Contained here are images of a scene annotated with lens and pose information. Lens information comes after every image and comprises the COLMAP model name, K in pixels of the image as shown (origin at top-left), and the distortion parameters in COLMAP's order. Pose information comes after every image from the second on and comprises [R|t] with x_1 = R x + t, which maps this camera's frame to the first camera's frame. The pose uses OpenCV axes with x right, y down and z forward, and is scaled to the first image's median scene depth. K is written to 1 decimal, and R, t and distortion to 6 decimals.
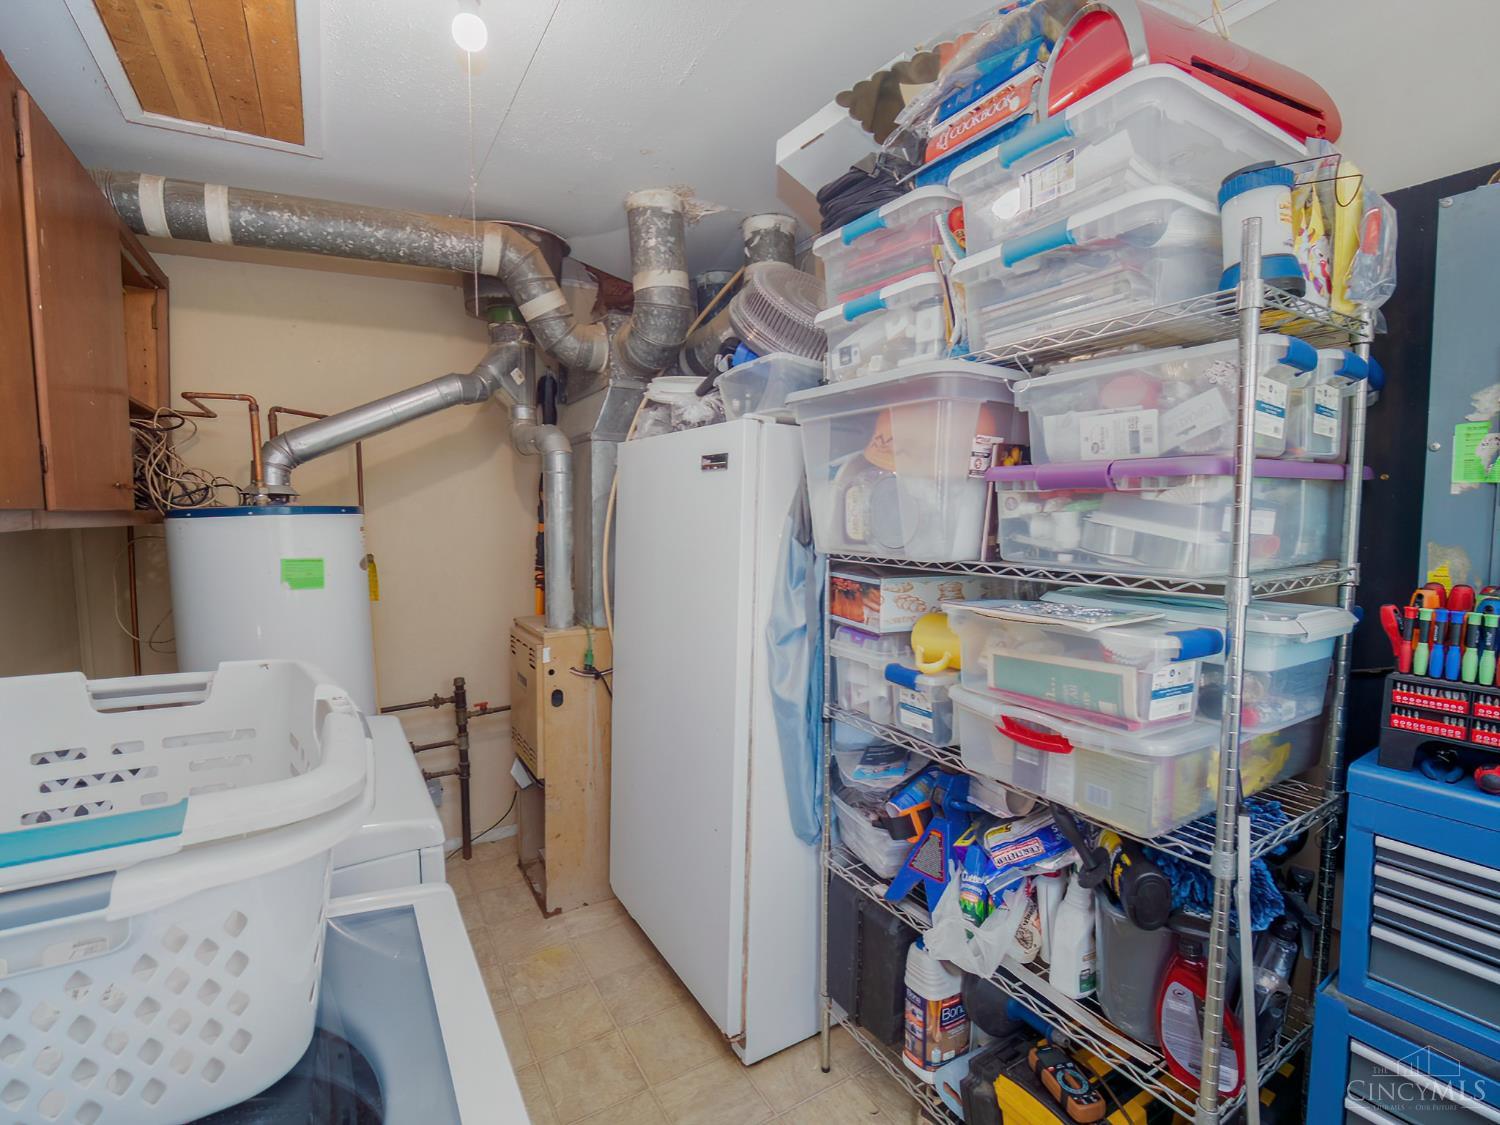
lens RADIAL K [[690.2, 0, 741.6], [0, 690.2, 562.0], [0, 0, 1]] dist [-0.017458, -0.000367]
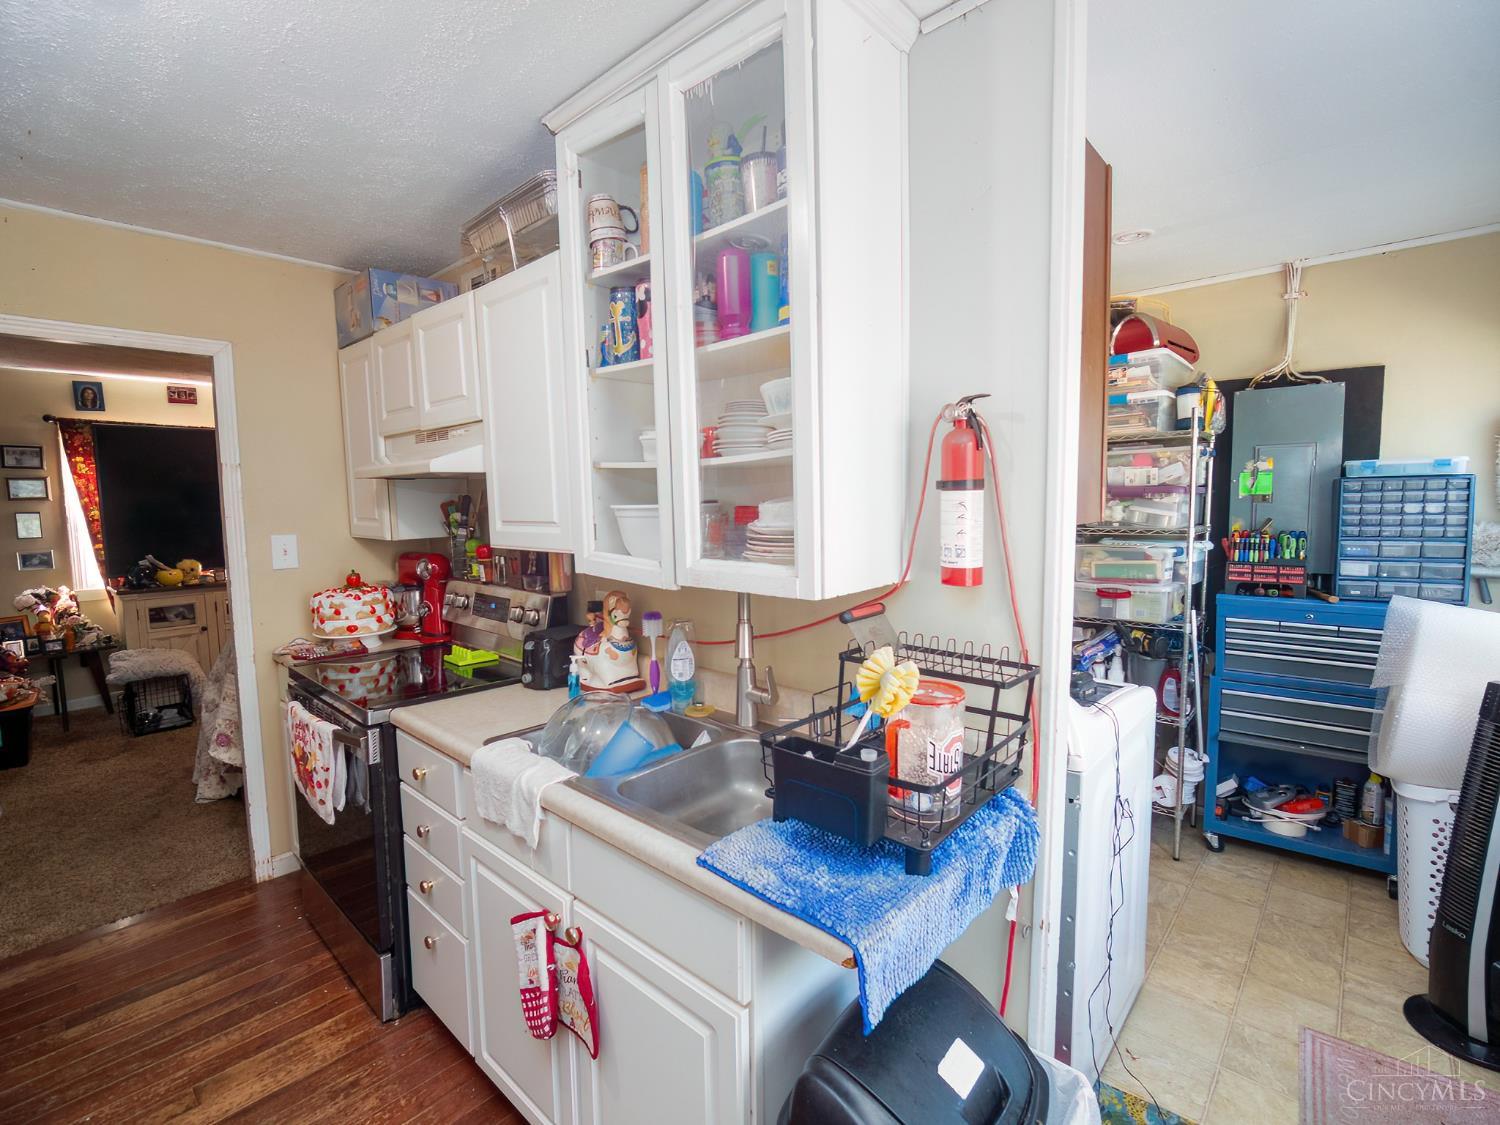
lens RADIAL K [[690.2, 0, 741.6], [0, 690.2, 562.0], [0, 0, 1]] dist [-0.017458, -0.000367]
pose [[0.958326, -0.031483, 0.283936, -1.309710], [0.029947, 0.999504, 0.009748, 0.055077], [-0.284102, -0.000839, 0.958794, -0.848777]]
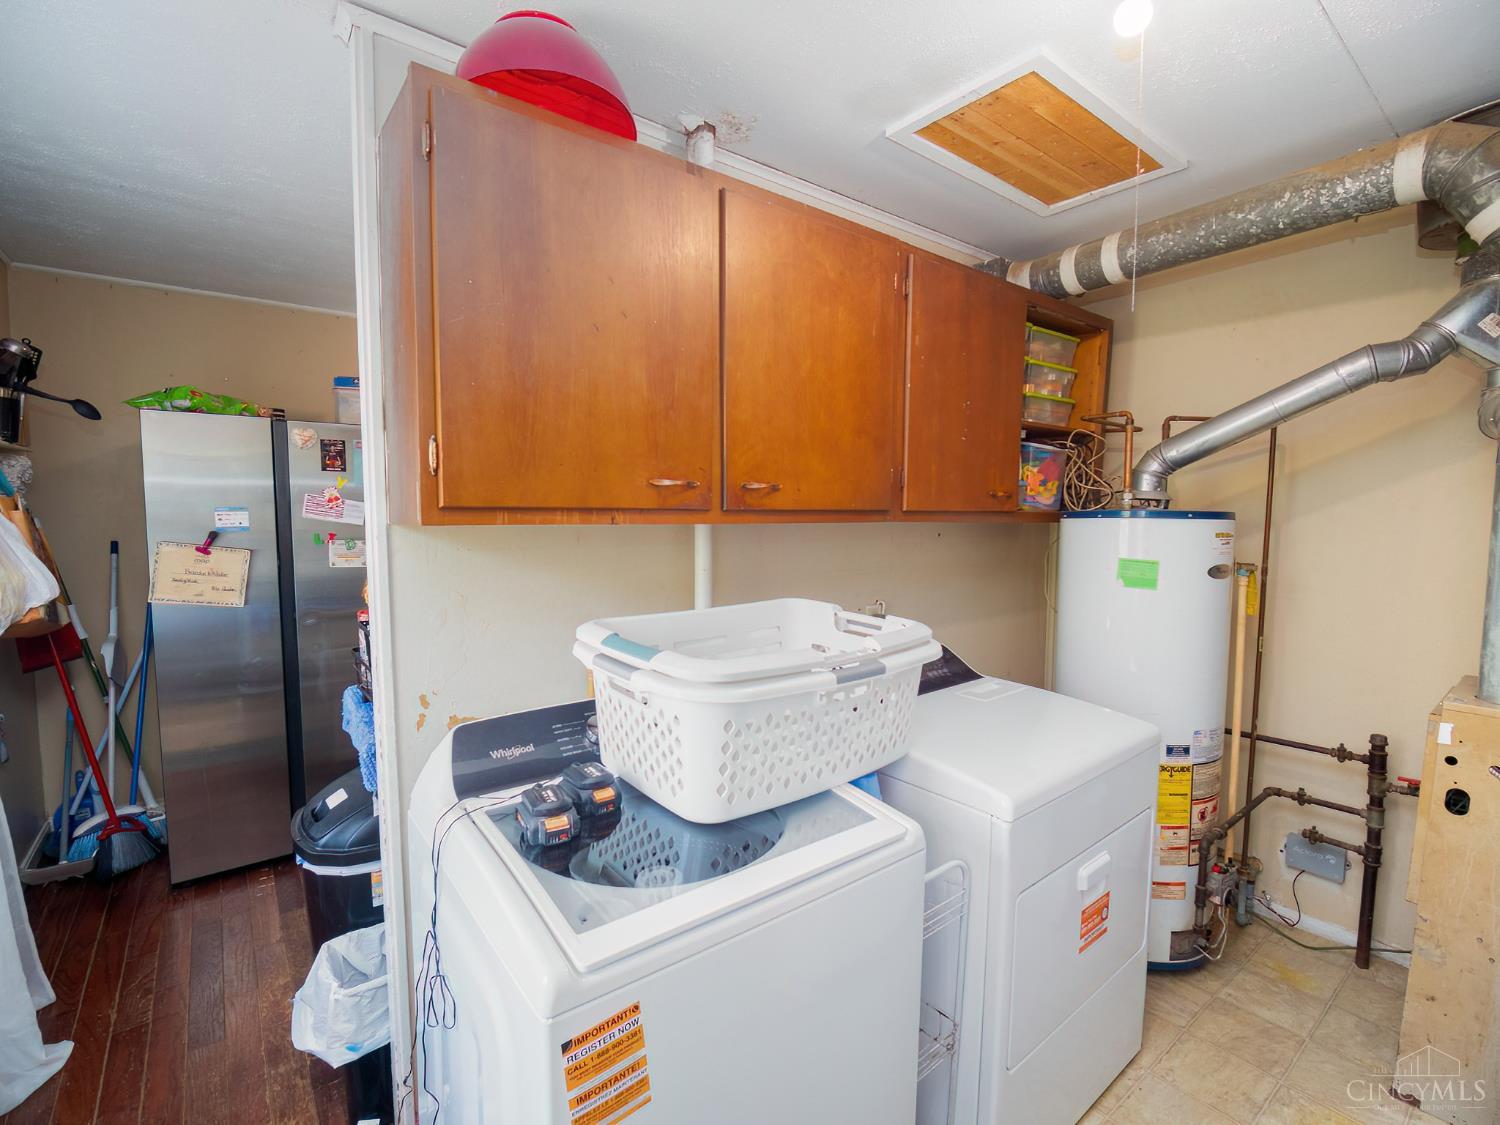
lens RADIAL K [[690.2, 0, 741.6], [0, 690.2, 562.0], [0, 0, 1]] dist [-0.017458, -0.000367]
pose [[0.115625, 0.086056, -0.989558, 1.198220], [-0.088649, 0.993158, 0.076011, -0.095692], [0.989329, 0.078935, 0.122463, 0.886353]]
